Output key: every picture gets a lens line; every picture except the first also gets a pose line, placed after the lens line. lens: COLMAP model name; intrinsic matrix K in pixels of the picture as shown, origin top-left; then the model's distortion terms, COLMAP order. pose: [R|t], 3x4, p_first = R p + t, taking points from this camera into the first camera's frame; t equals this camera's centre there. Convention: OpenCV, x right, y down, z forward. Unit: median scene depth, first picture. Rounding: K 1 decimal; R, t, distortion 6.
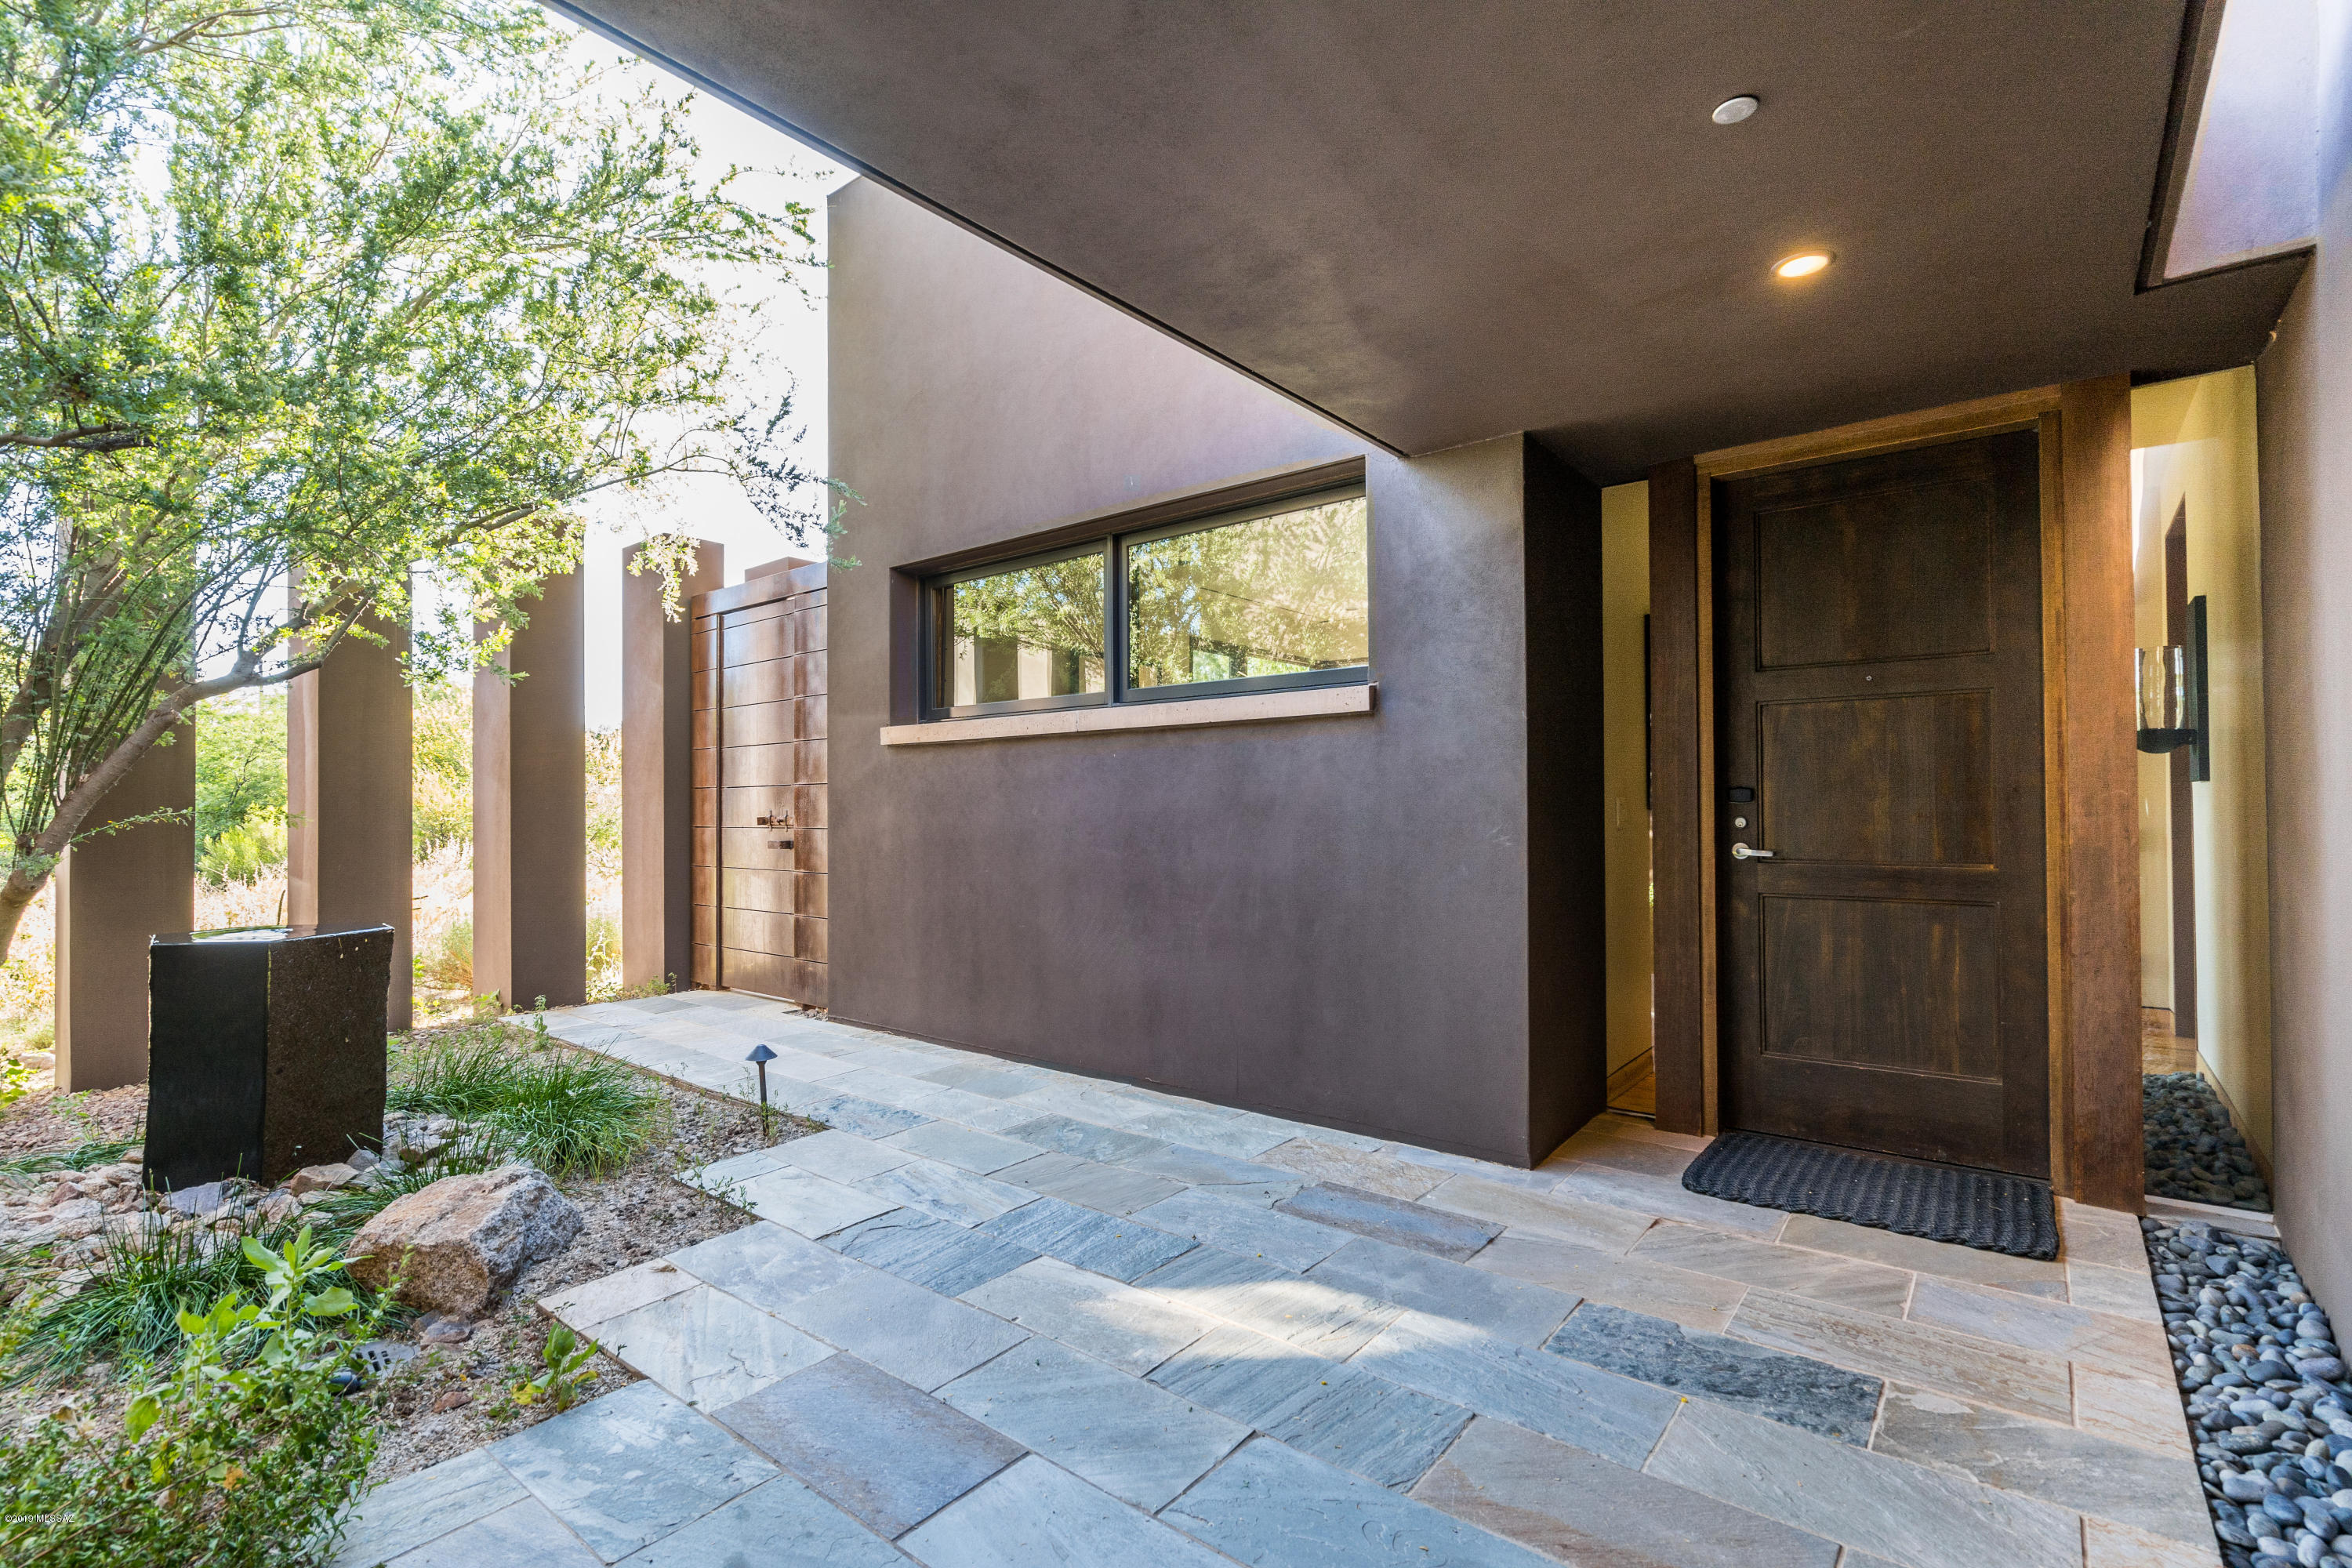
lens RADIAL K [[1070.7, 0, 1167.6], [0, 1070.7, 792.3], [0, 0, 1]] dist [0.010652, -0.000139]
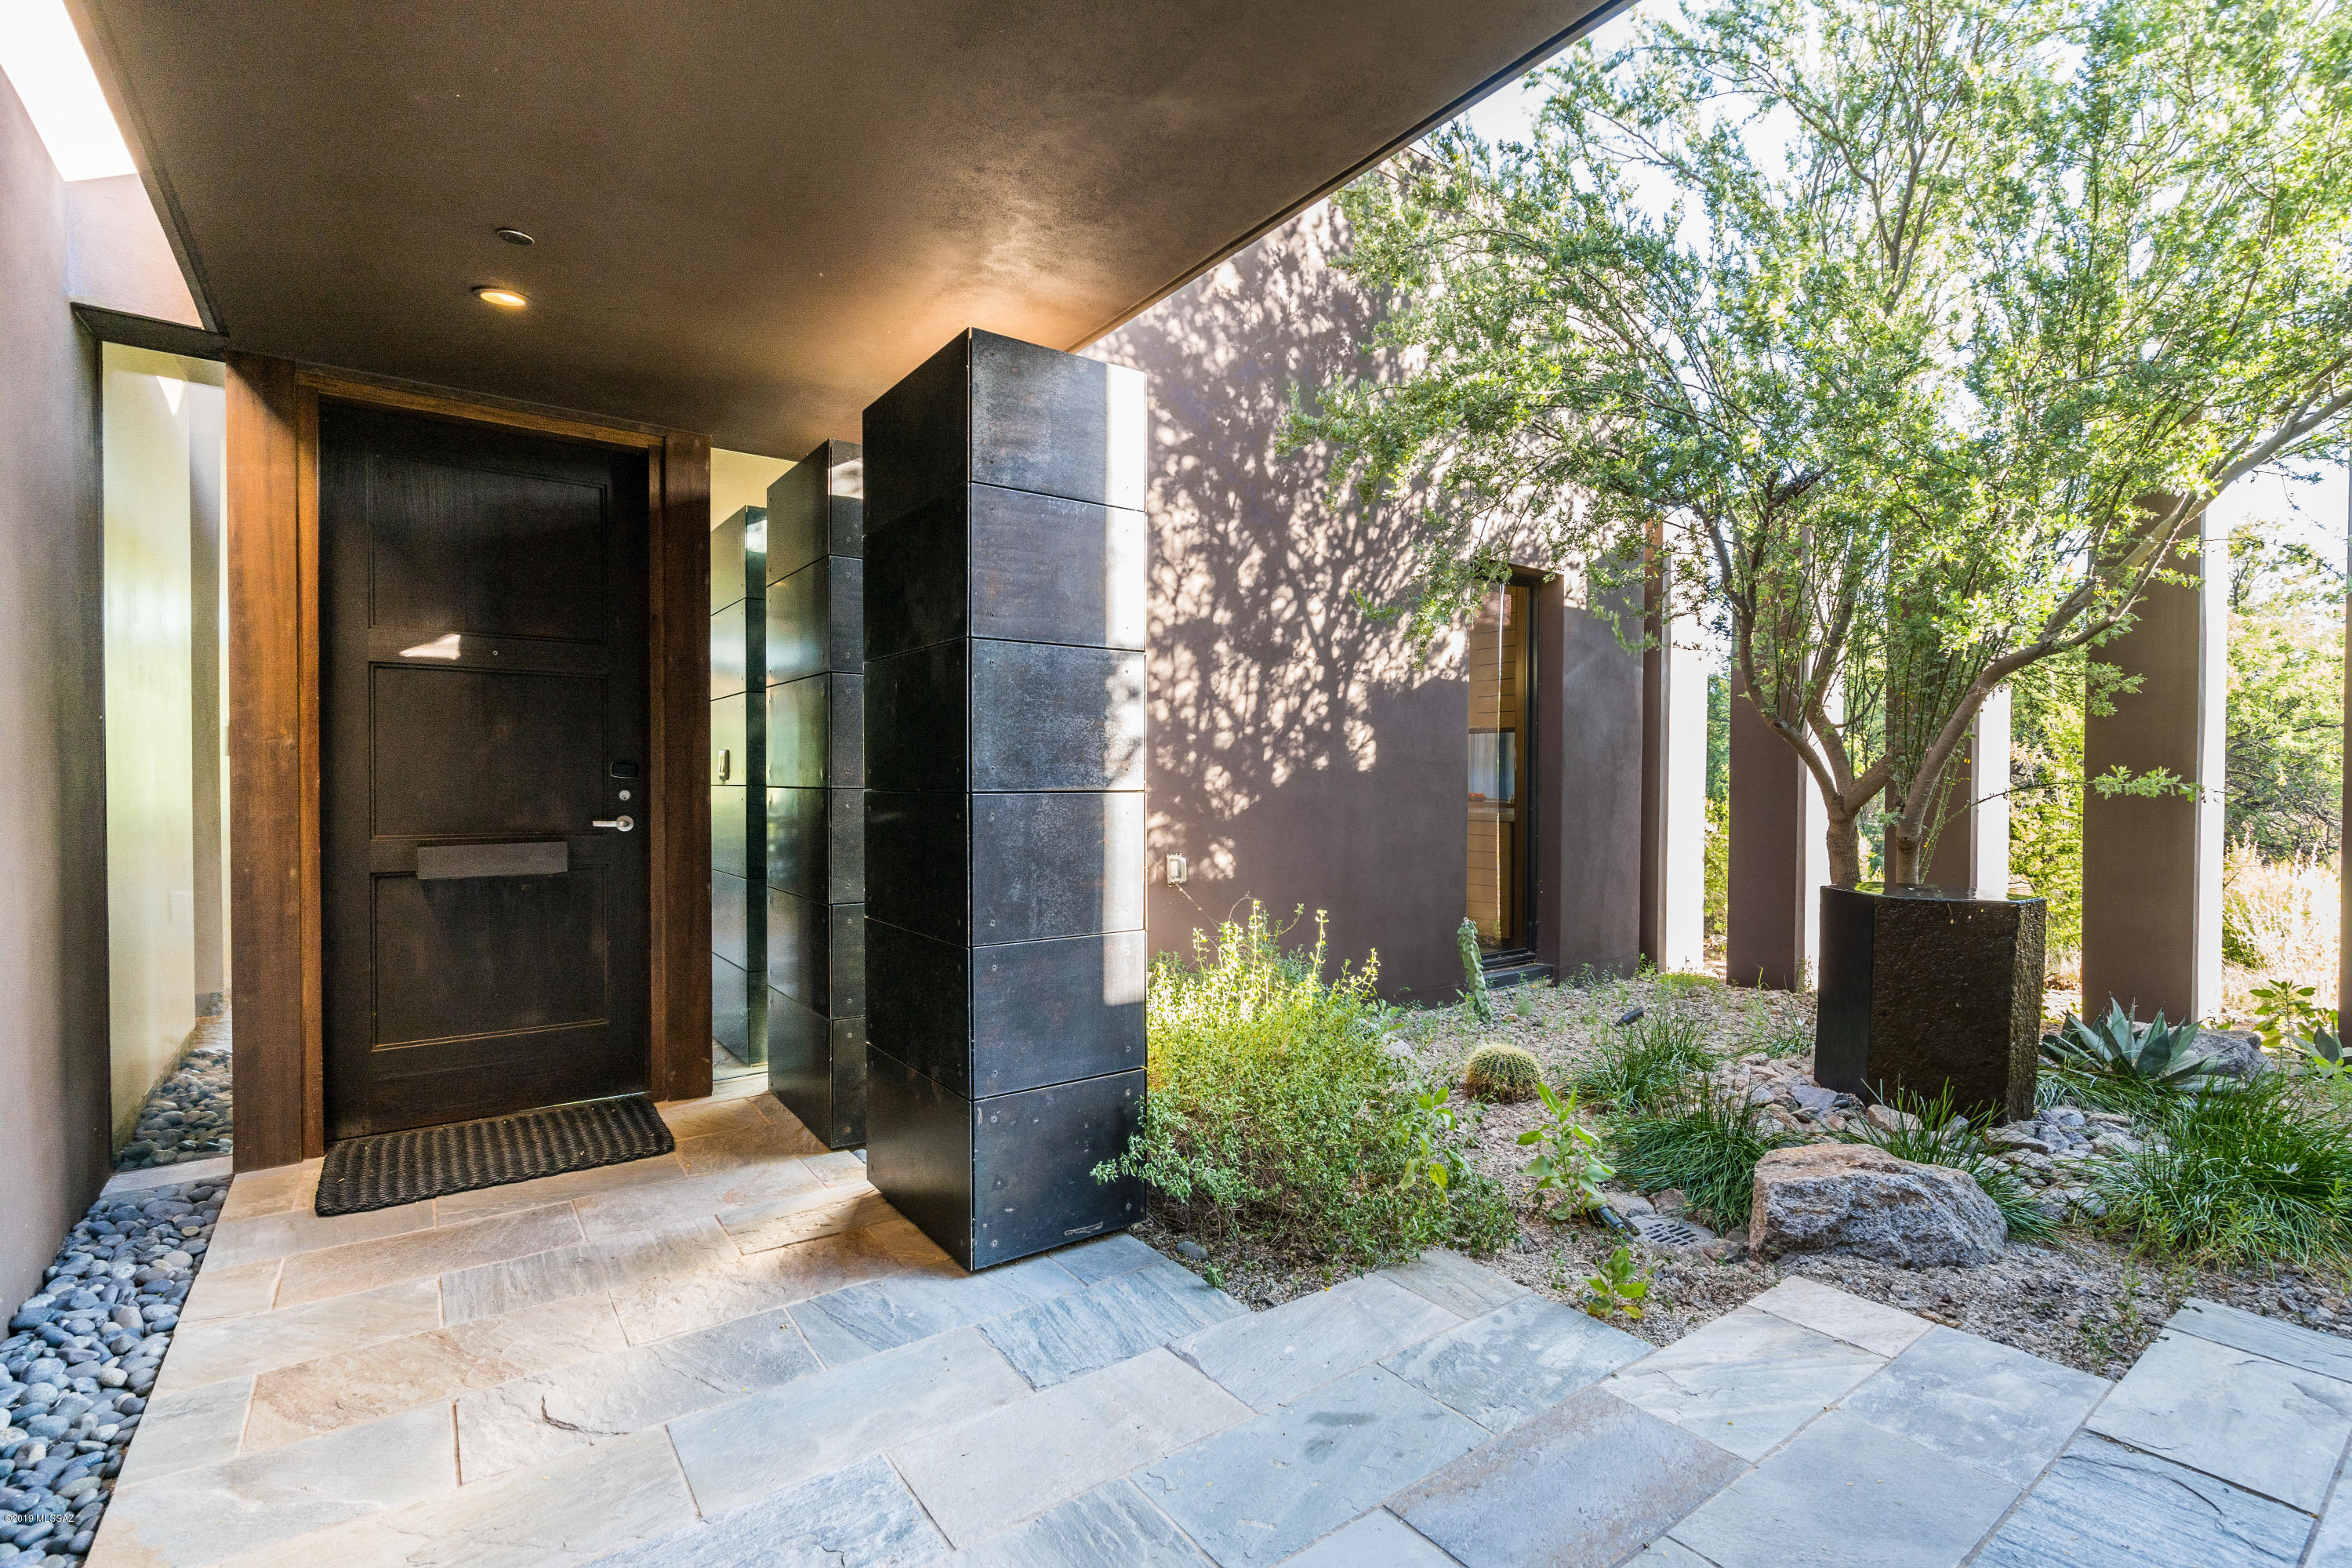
lens RADIAL K [[1070.7, 0, 1215.6], [0, 1070.7, 790.8], [0, 0, 1]] dist [0.010652, -0.000139]
pose [[-0.224486, 0.014352, -0.974372, 0.298346], [0.012307, 0.999854, 0.011892, 0.006346], [0.974400, -0.009322, -0.224630, 0.432980]]
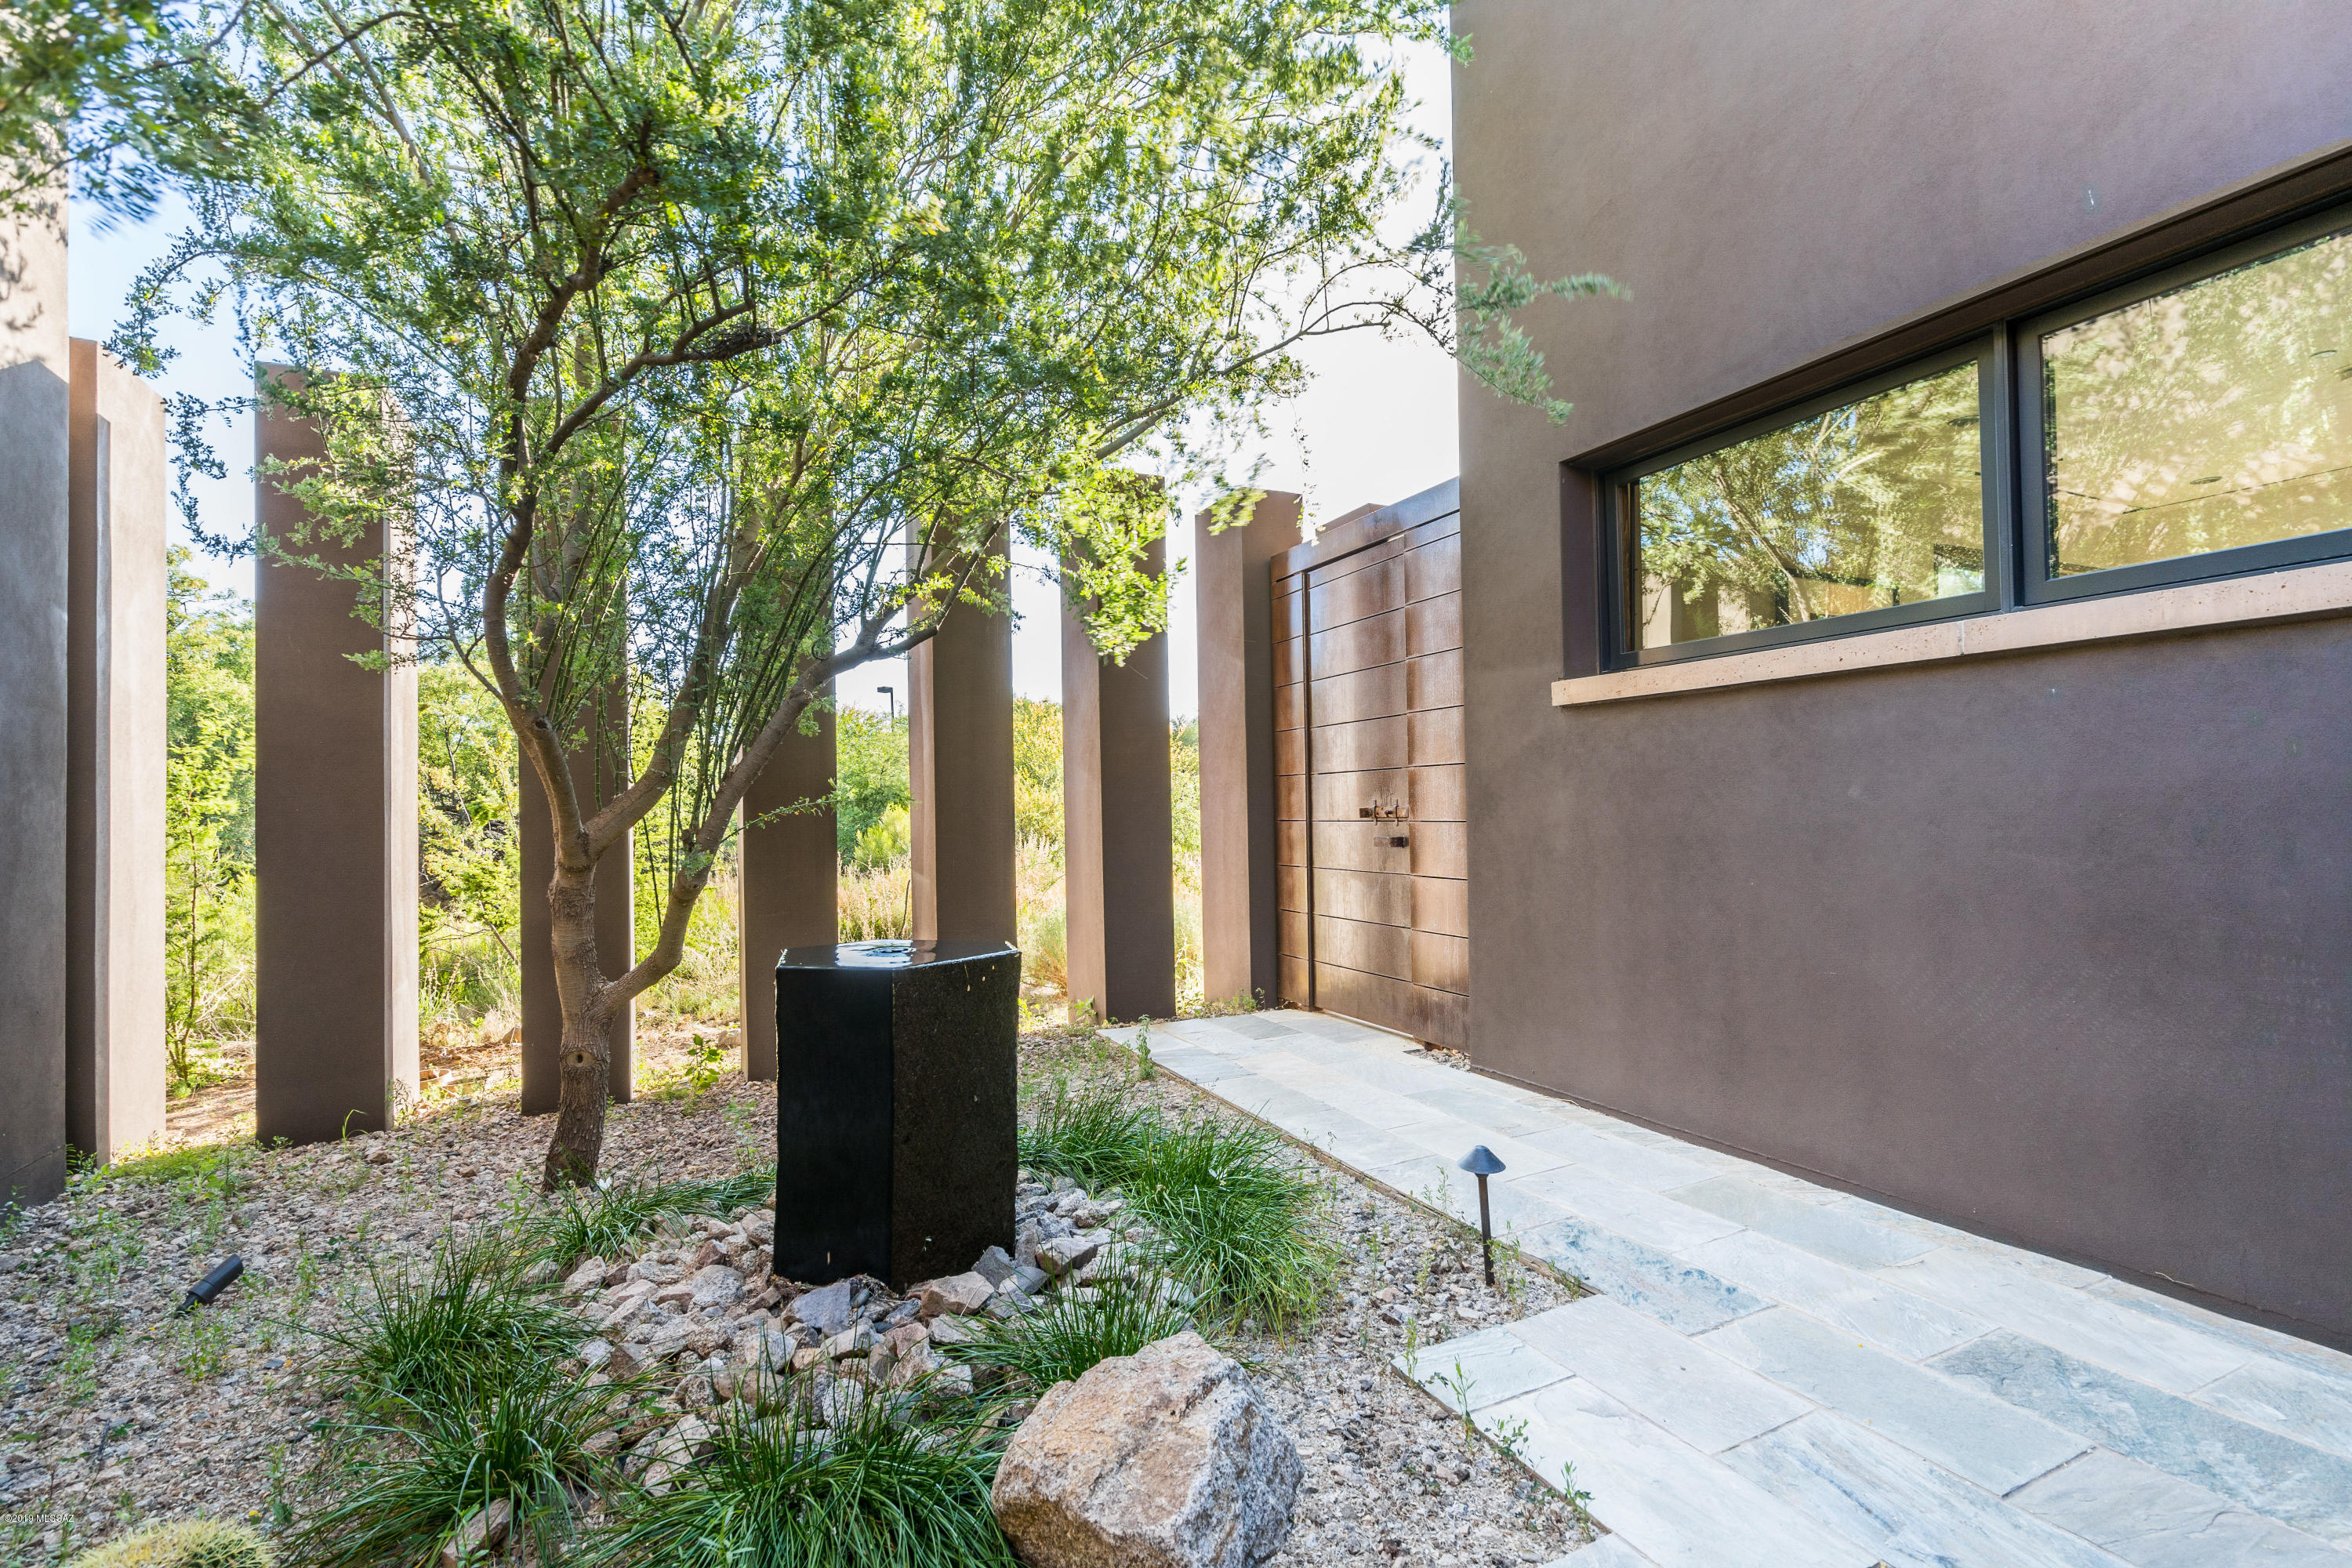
lens RADIAL K [[1070.7, 0, 1183.0], [0, 1070.7, 788.4], [0, 0, 1]] dist [0.010652, -0.000139]
pose [[0.906527, -0.017226, -0.421795, -0.239377], [0.017859, 0.999838, -0.002450, 0.011464], [0.421769, -0.005312, 0.906688, 0.294939]]
